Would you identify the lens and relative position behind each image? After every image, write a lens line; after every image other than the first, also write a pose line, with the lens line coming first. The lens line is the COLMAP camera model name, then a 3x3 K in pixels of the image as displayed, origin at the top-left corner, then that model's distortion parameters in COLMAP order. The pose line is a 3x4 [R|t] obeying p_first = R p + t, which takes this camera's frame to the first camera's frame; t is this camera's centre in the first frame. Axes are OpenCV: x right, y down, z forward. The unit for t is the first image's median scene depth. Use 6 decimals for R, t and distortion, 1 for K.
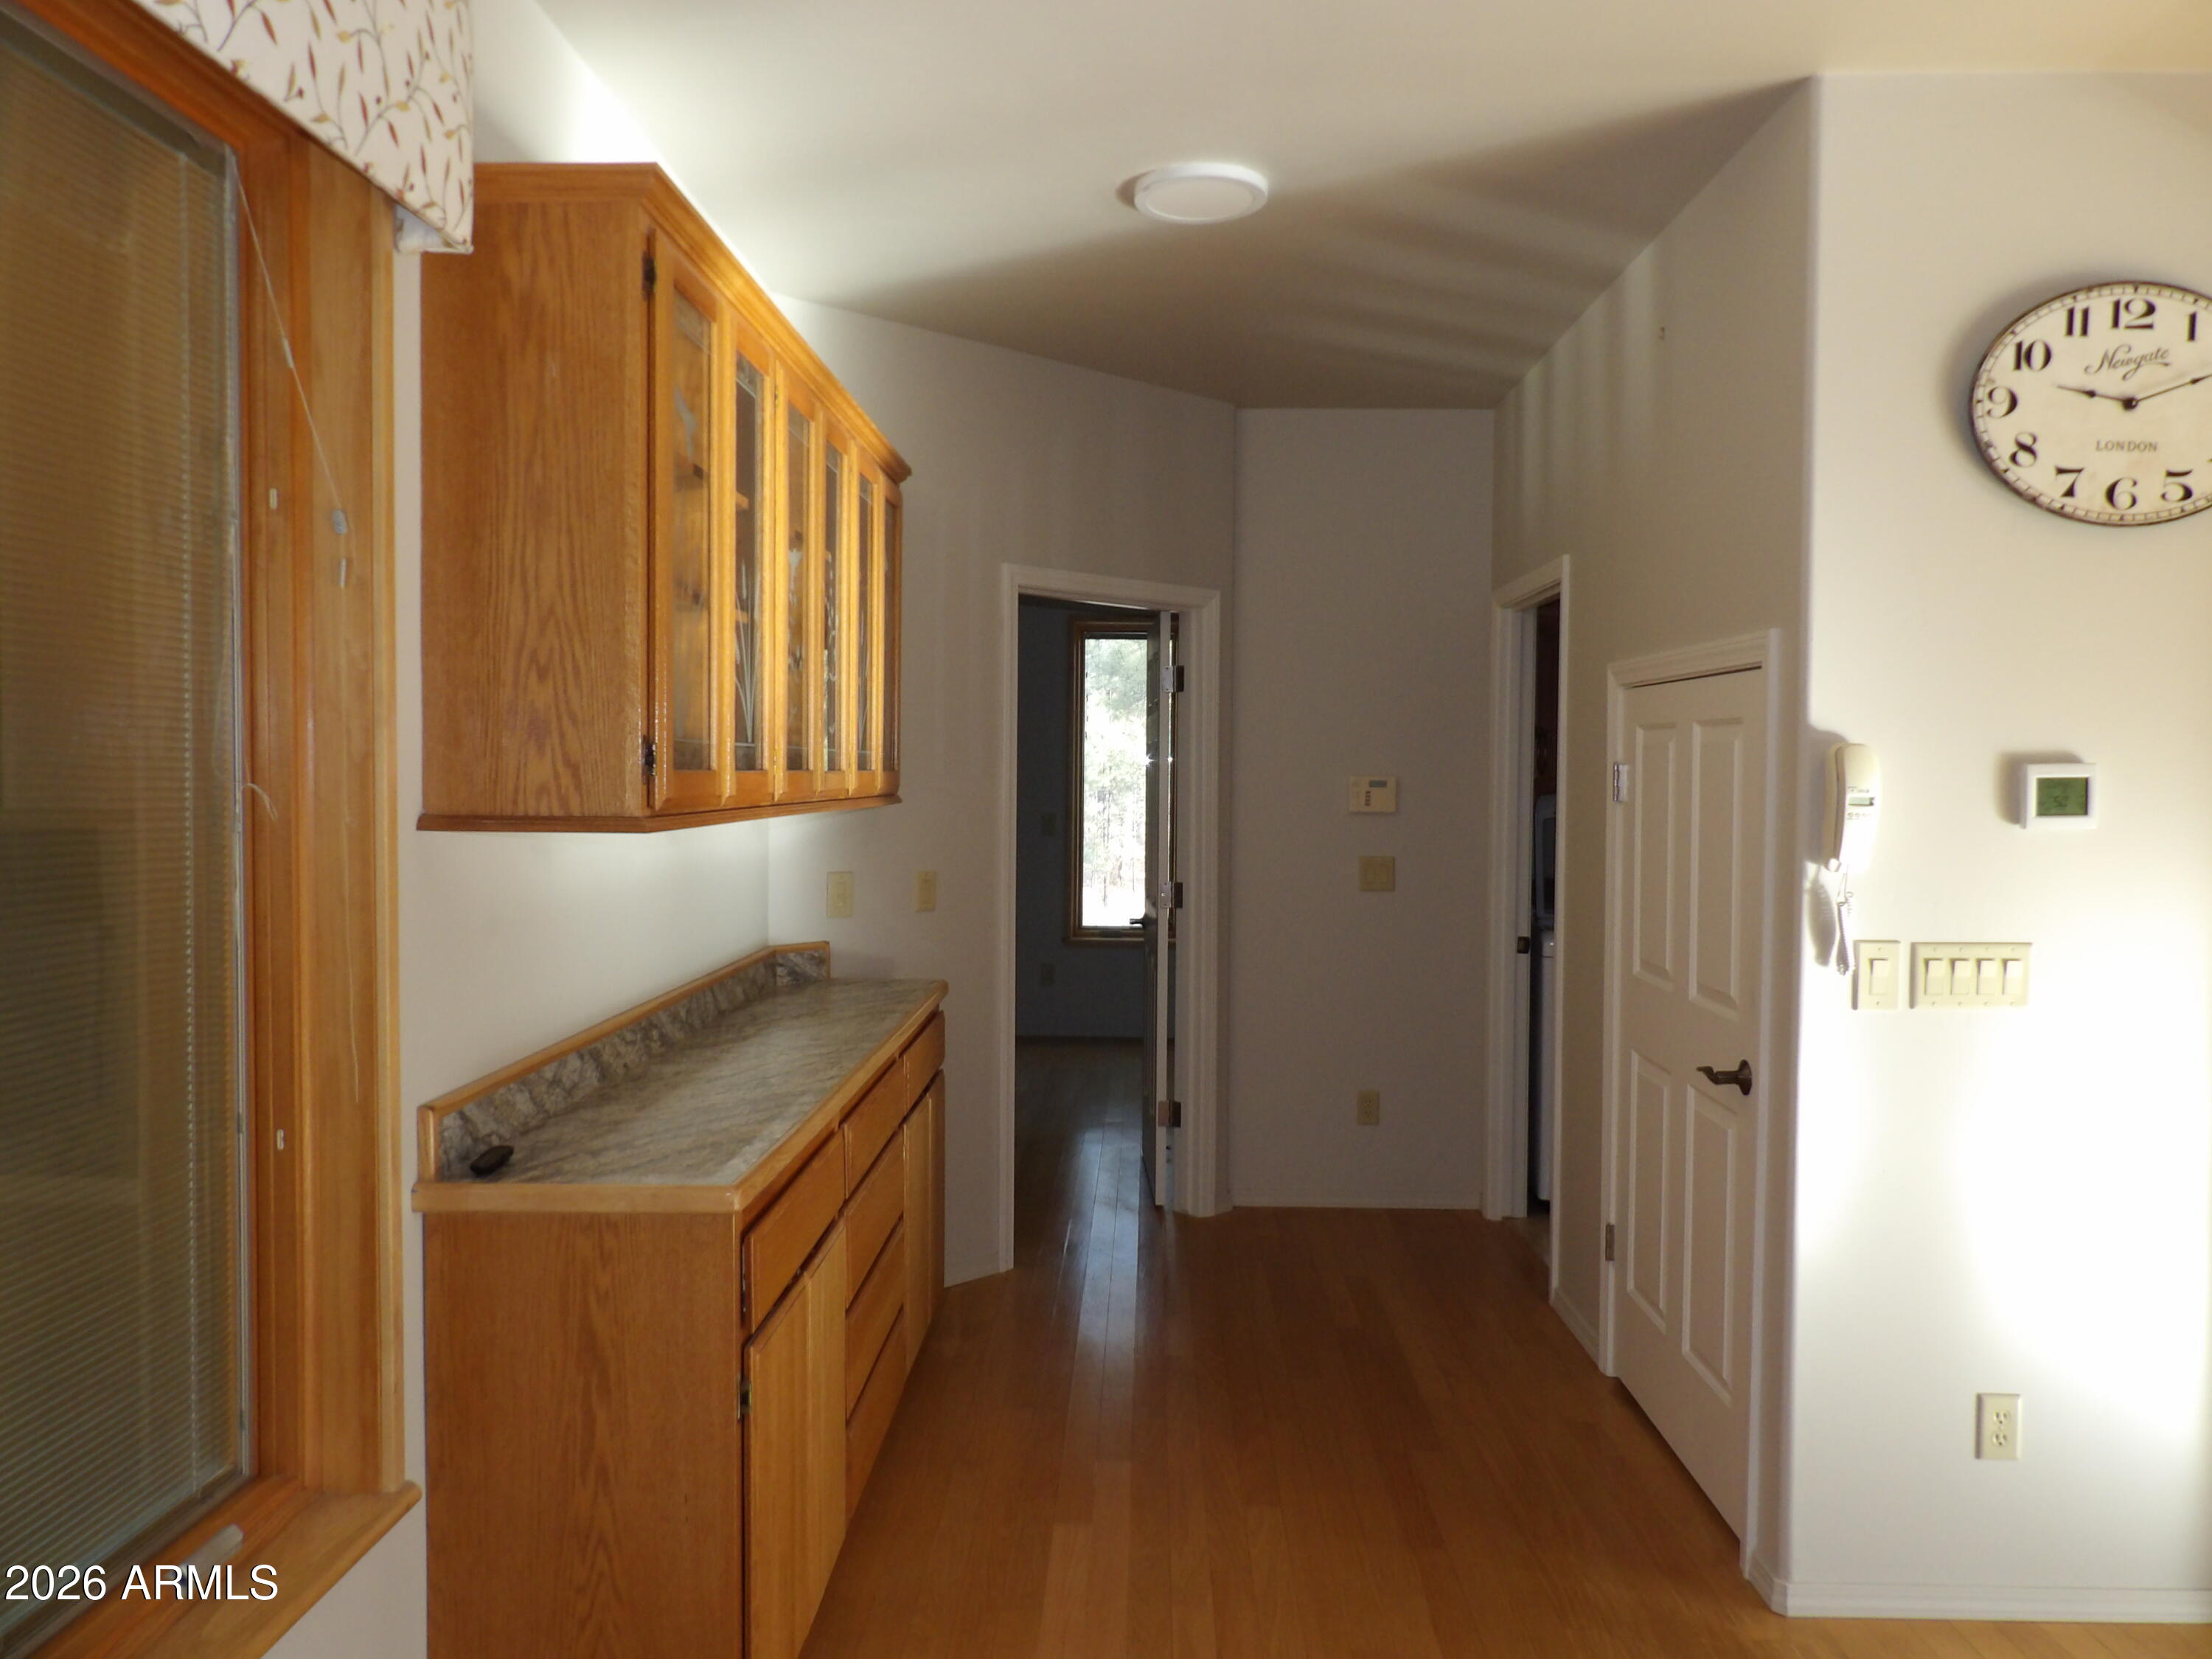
lens RADIAL K [[1574.8, 0, 1111.9], [0, 1574.8, 820.3], [0, 0, 1]] dist [-0.014780, 0.014931]
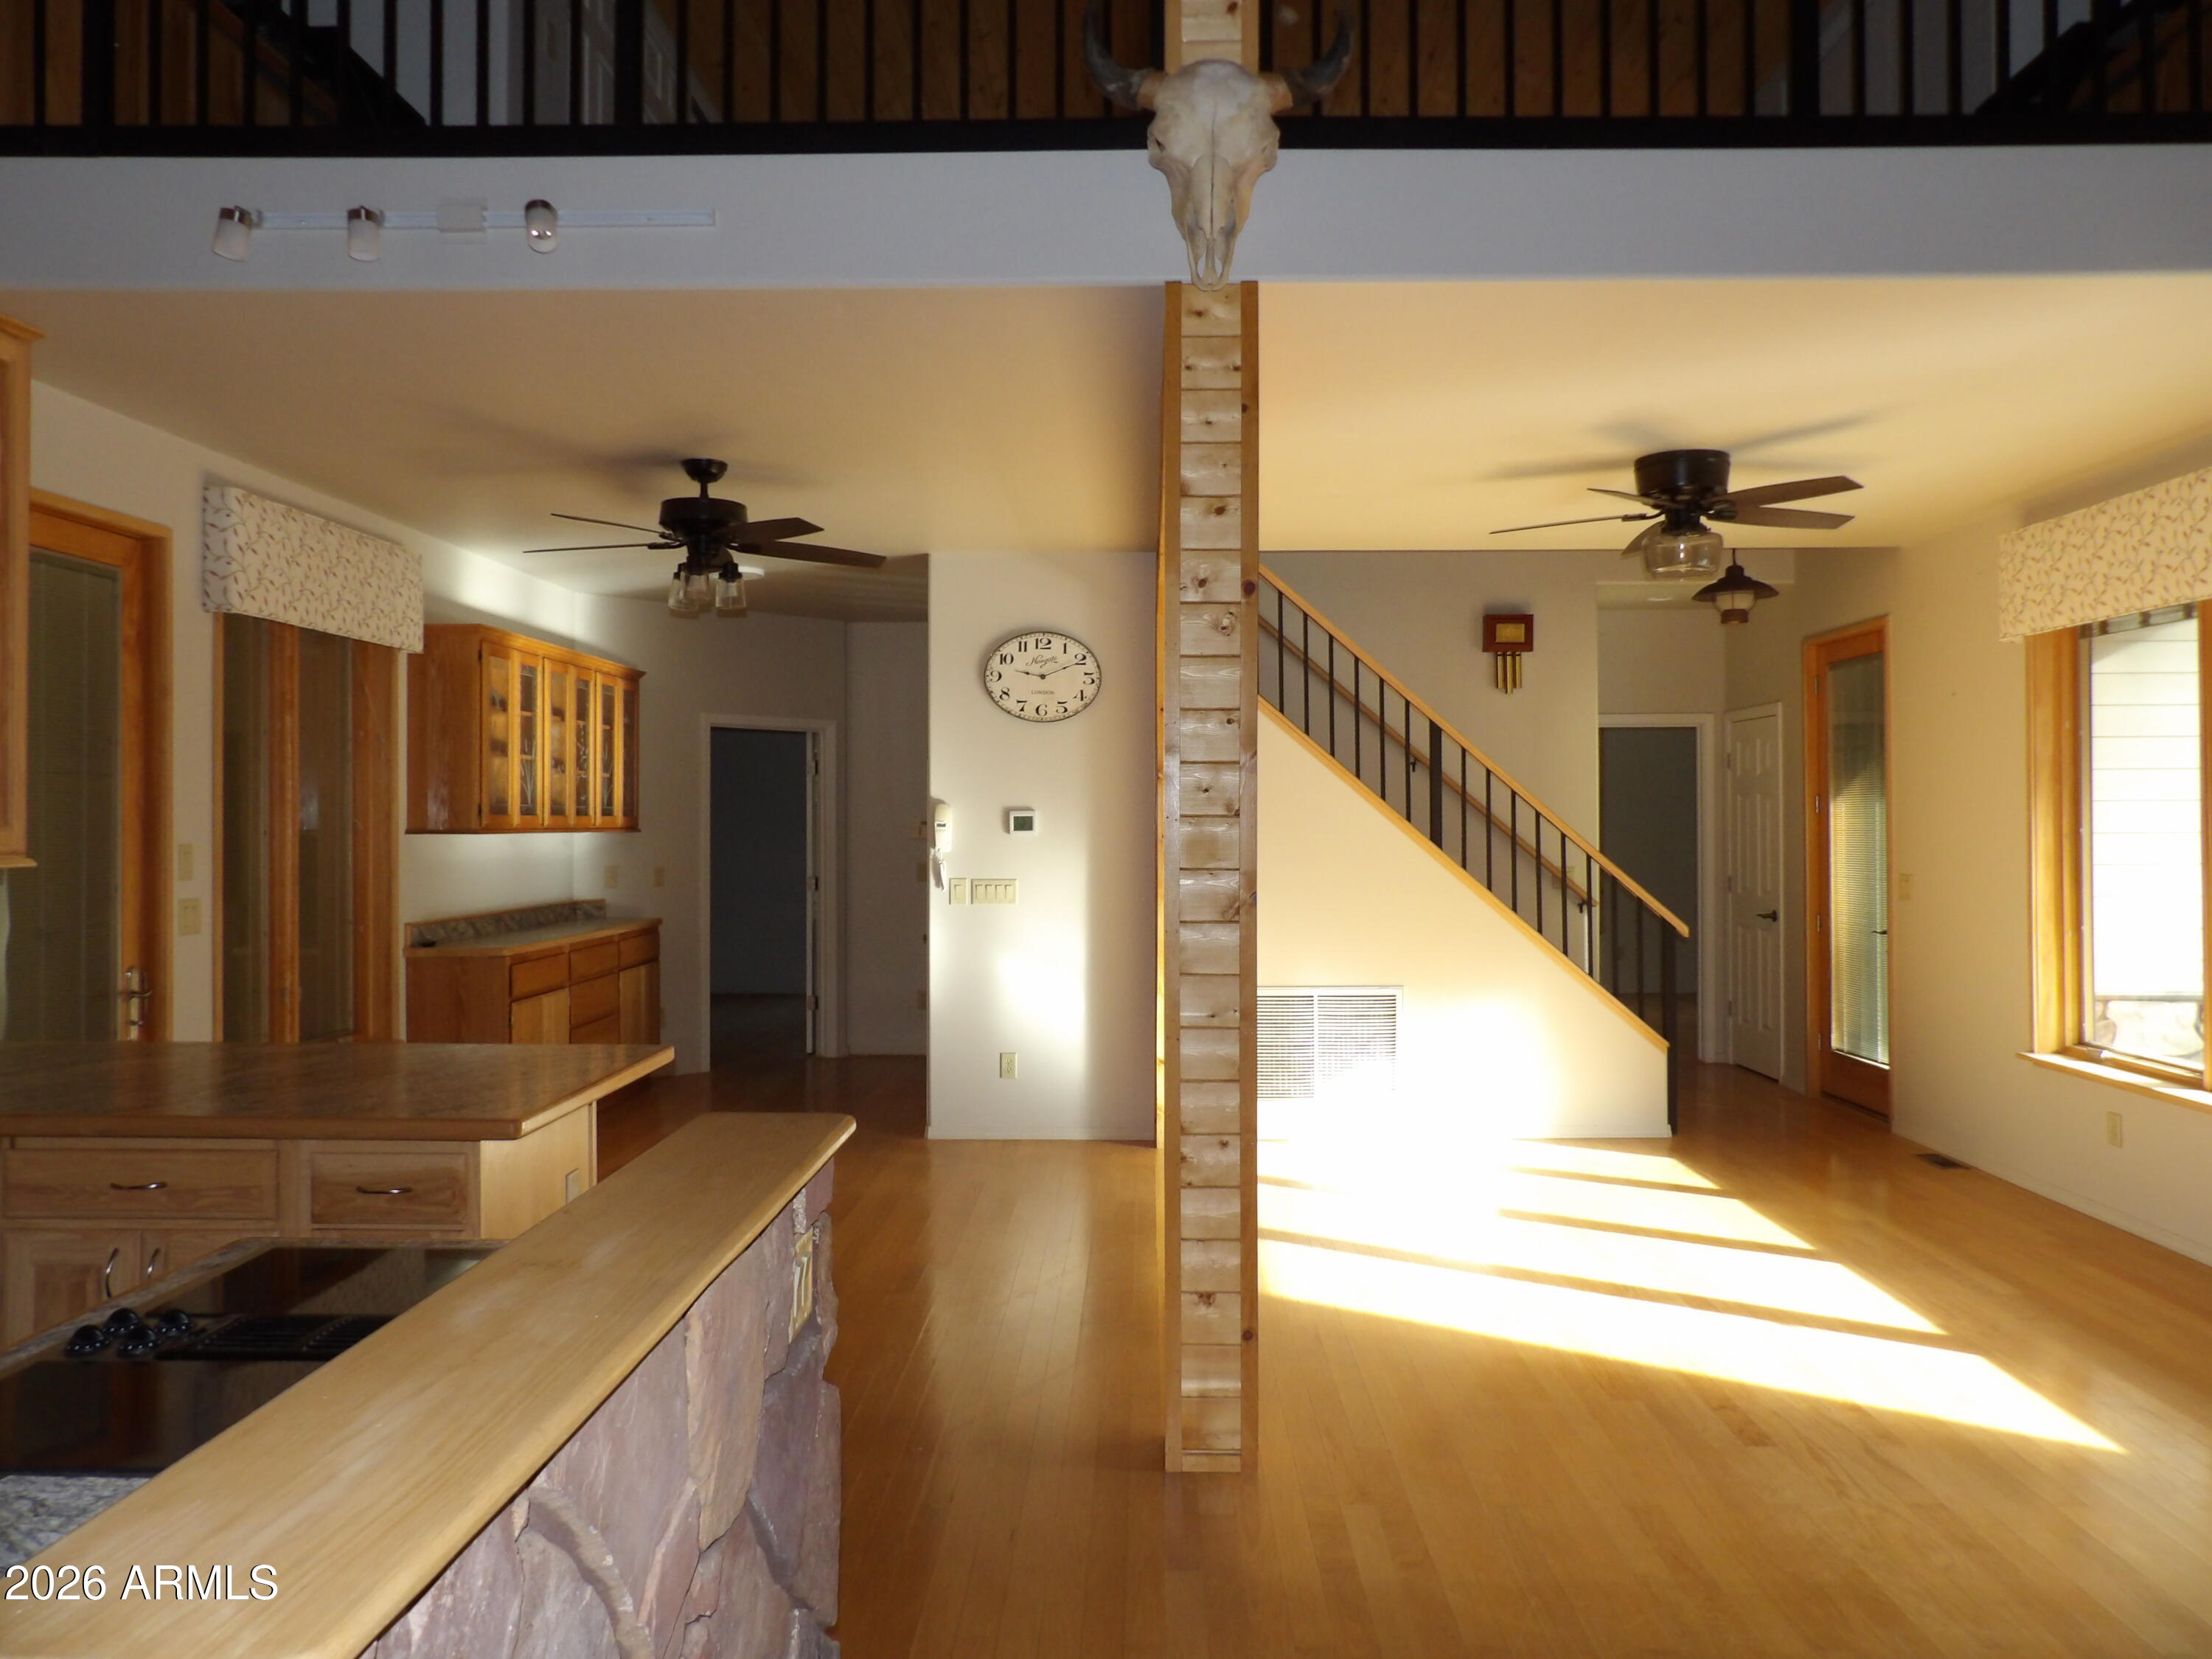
lens RADIAL K [[1574.8, 0, 1100.1], [0, 1574.8, 830.1], [0, 0, 1]] dist [-0.014780, 0.014931]
pose [[0.999980, -0.003808, -0.005104, 0.757777], [0.003675, 0.999659, -0.025837, 0.066098], [0.005201, 0.025817, 0.999653, -1.677963]]
